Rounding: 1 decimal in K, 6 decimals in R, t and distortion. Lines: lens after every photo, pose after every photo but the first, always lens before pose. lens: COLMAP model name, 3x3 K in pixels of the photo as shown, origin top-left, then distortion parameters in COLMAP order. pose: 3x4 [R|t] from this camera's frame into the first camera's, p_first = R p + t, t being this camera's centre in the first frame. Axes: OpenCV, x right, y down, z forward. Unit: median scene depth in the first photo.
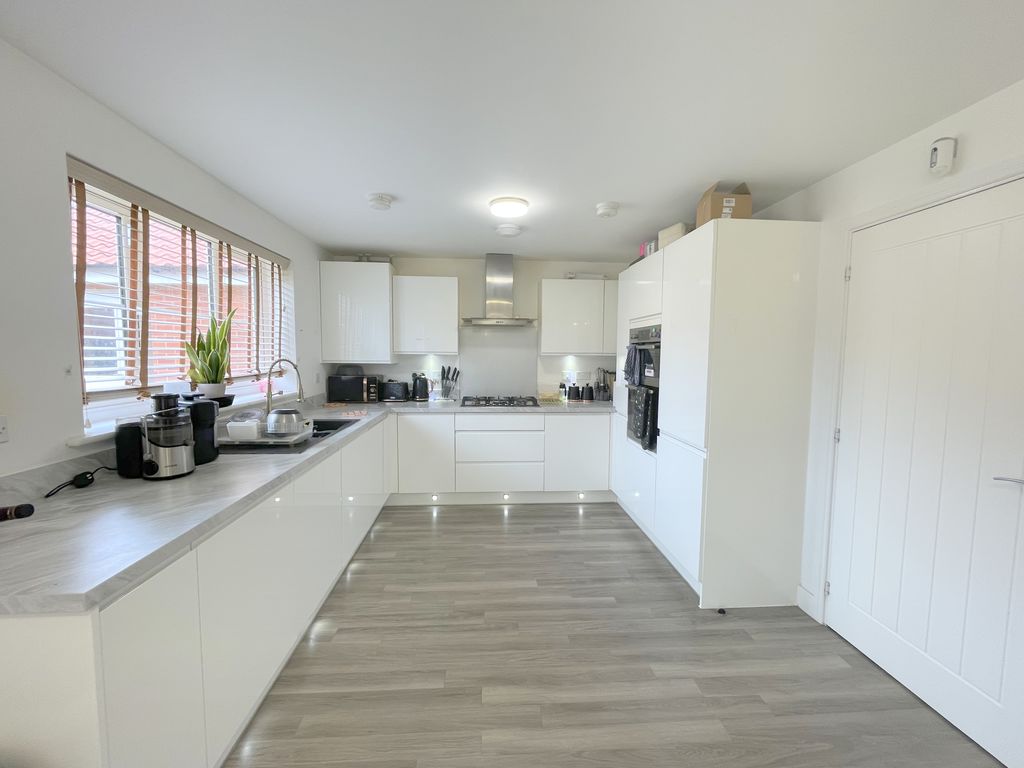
lens RADIAL K [[410.3, 0, 513.8], [0, 410.3, 380.2], [0, 0, 1]] dist [-0.000185, 0.000022]
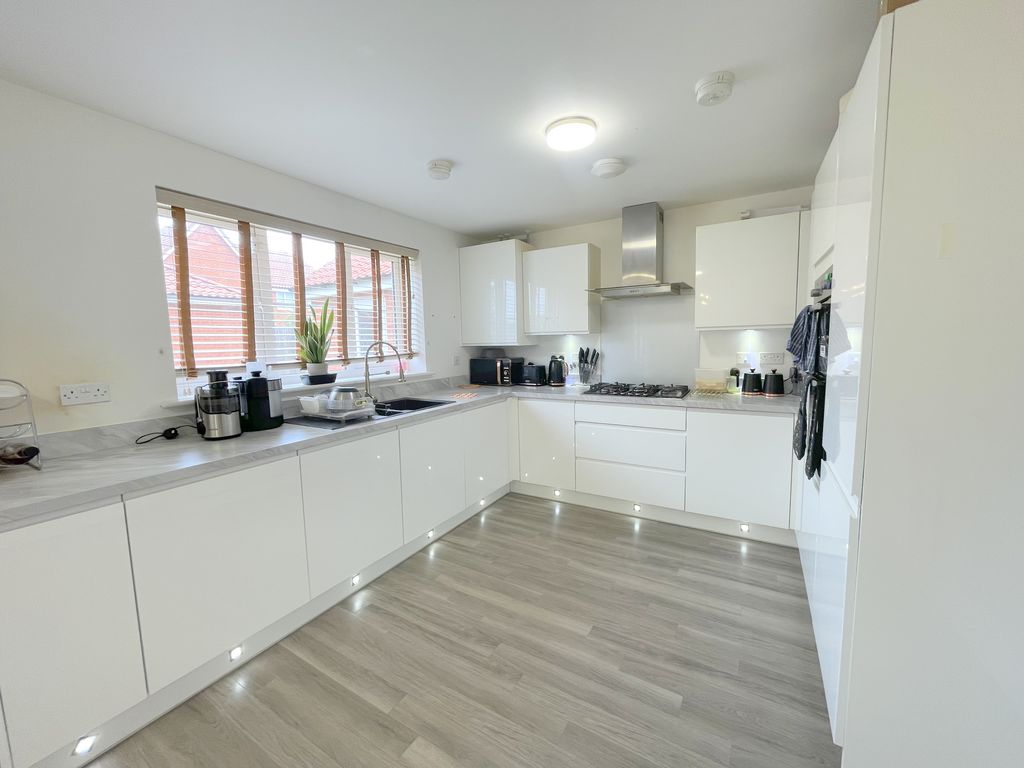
lens RADIAL K [[410.3, 0, 512.0], [0, 410.3, 380.9], [0, 0, 1]] dist [-0.000185, 0.000022]
pose [[0.824903, 0.029095, -0.564526, 0.271555], [-0.008363, 0.999193, 0.039277, 0.005079], [0.565213, -0.027678, 0.824480, 0.238688]]
